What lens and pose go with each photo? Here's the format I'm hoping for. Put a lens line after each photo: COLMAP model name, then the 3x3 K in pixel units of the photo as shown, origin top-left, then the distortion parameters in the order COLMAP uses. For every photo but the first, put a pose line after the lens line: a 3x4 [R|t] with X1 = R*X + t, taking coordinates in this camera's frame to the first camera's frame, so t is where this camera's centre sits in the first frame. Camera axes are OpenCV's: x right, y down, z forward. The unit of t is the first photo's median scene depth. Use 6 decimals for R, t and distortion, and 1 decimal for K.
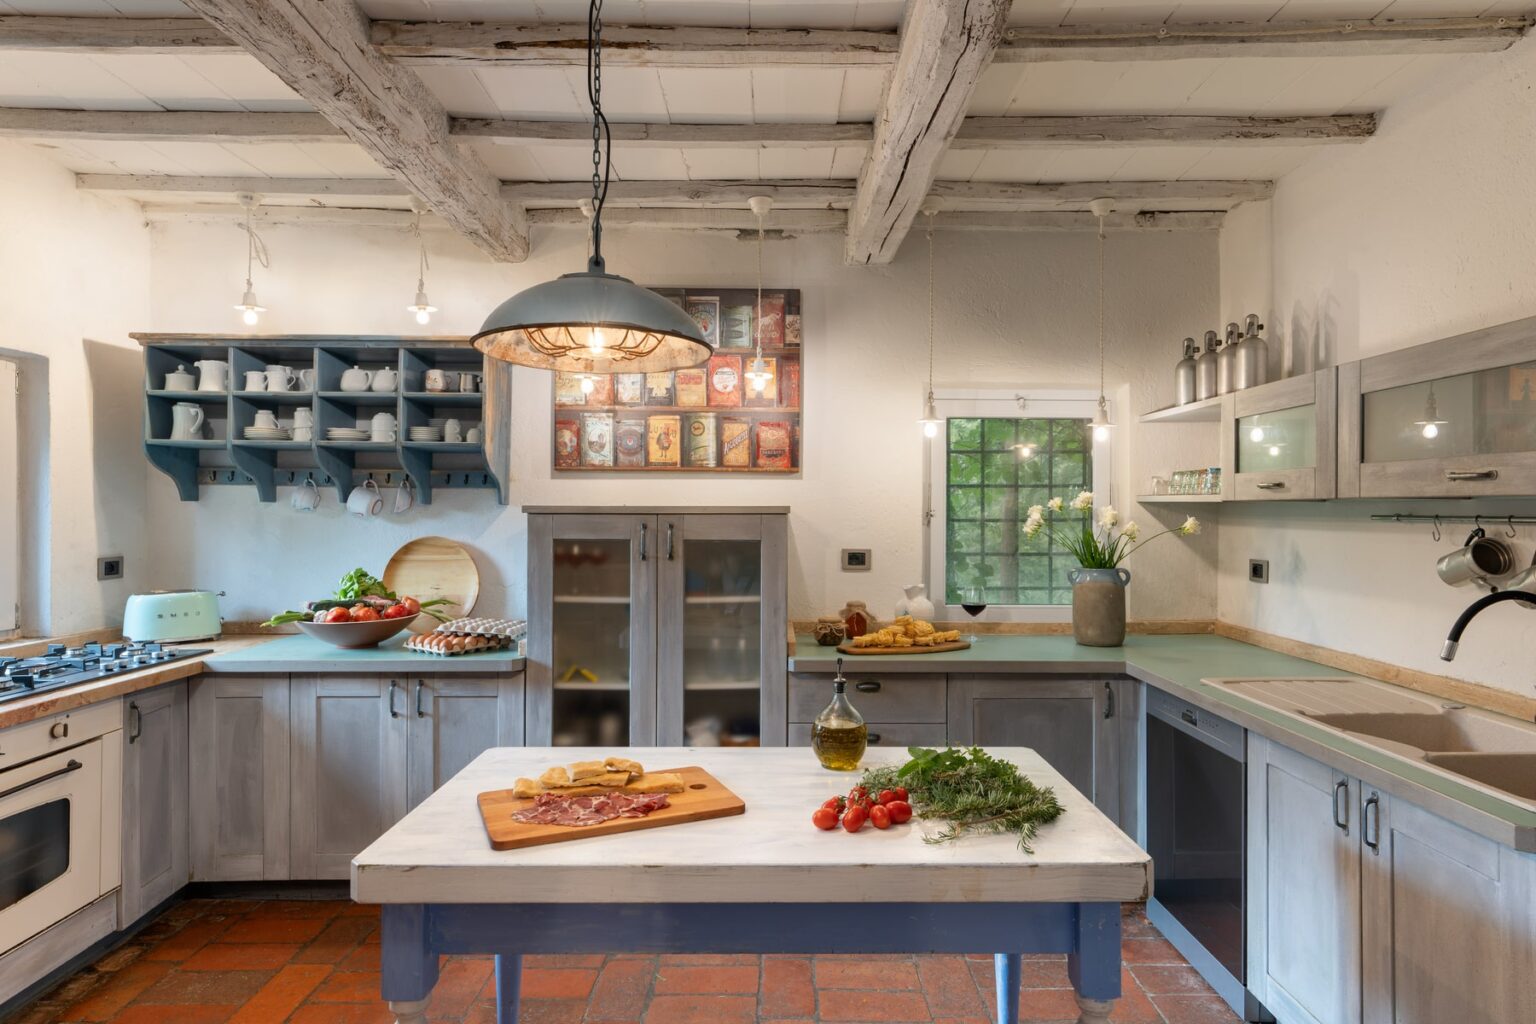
lens RADIAL K [[909.1, 0, 770.0], [0, 909.1, 507.6], [0, 0, 1]] dist [0.006693, 0.002034]
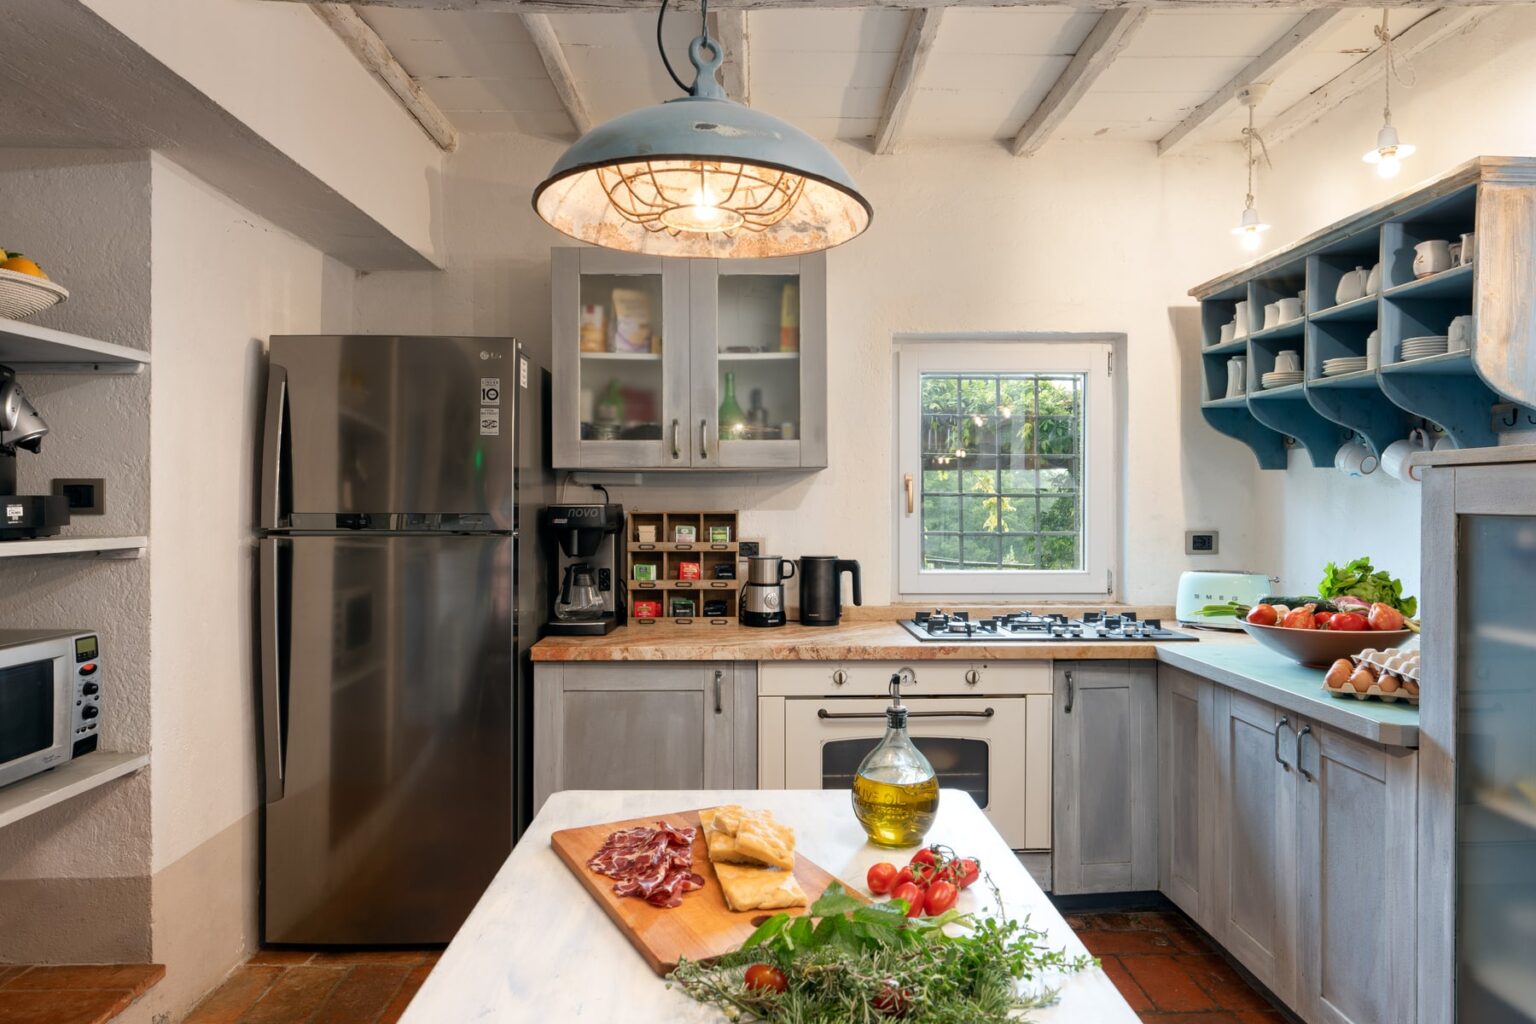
lens RADIAL K [[966.4, 0, 771.7], [0, 966.4, 512.9], [0, 0, 1]] dist [0.002808, -0.001084]
pose [[0.024543, 0.008386, -0.999664, 0.288710], [-0.000246, 0.999965, 0.008382, 0.028948], [0.999699, 0.000040, 0.024544, 0.562877]]
